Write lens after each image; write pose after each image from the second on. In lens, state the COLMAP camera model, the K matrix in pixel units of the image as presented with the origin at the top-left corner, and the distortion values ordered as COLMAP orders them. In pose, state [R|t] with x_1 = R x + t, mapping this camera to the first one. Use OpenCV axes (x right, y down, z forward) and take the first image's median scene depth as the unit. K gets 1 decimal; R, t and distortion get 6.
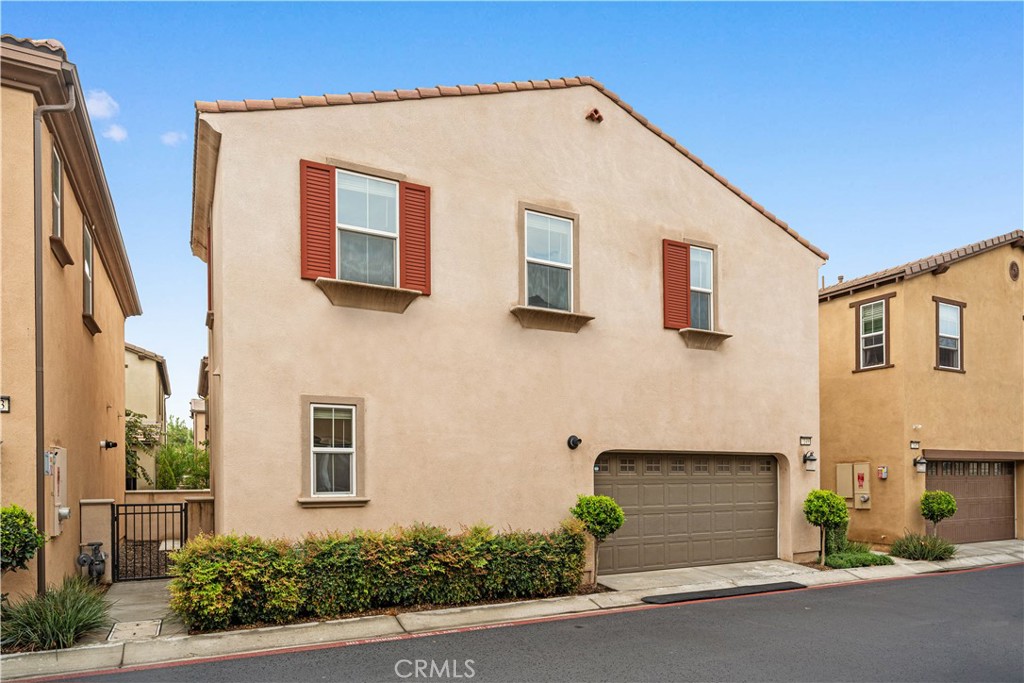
lens RADIAL K [[554.0, 0, 511.7], [0, 554.0, 379.1], [0, 0, 1]] dist [-0.001937, -0.000237]
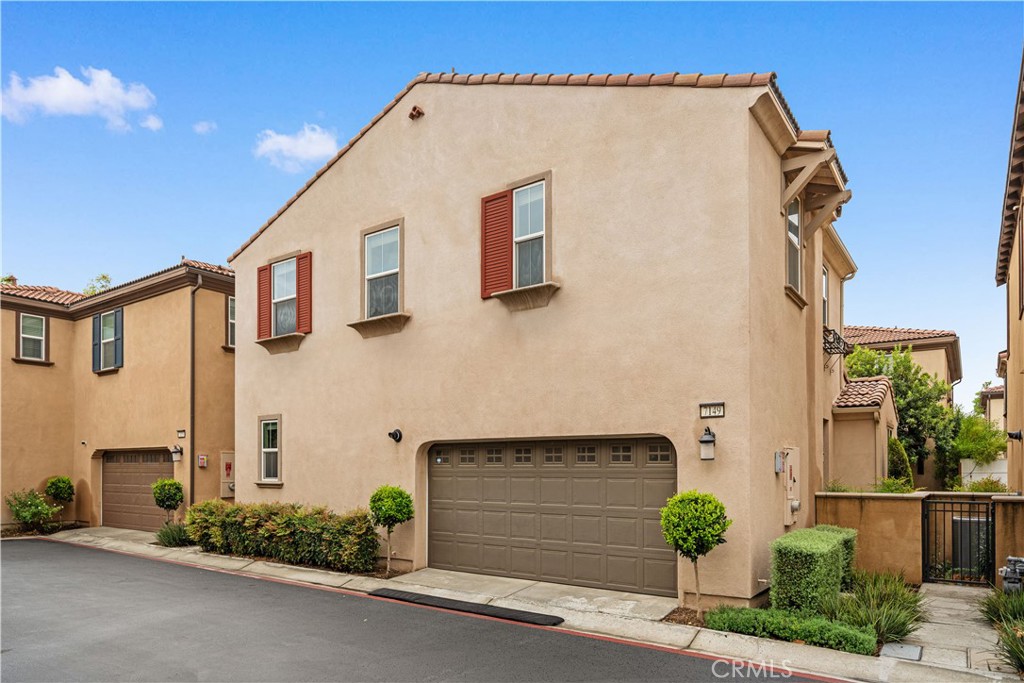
lens RADIAL K [[630.5, 0, 512.0], [0, 630.5, 341.5], [0, 0, 1]] dist [-0.001398, -0.000176]
pose [[0.495364, -0.167530, -0.852378, 1.216551], [0.148741, 0.983094, -0.106780, 0.093431], [0.855857, -0.073889, 0.511908, 0.554124]]
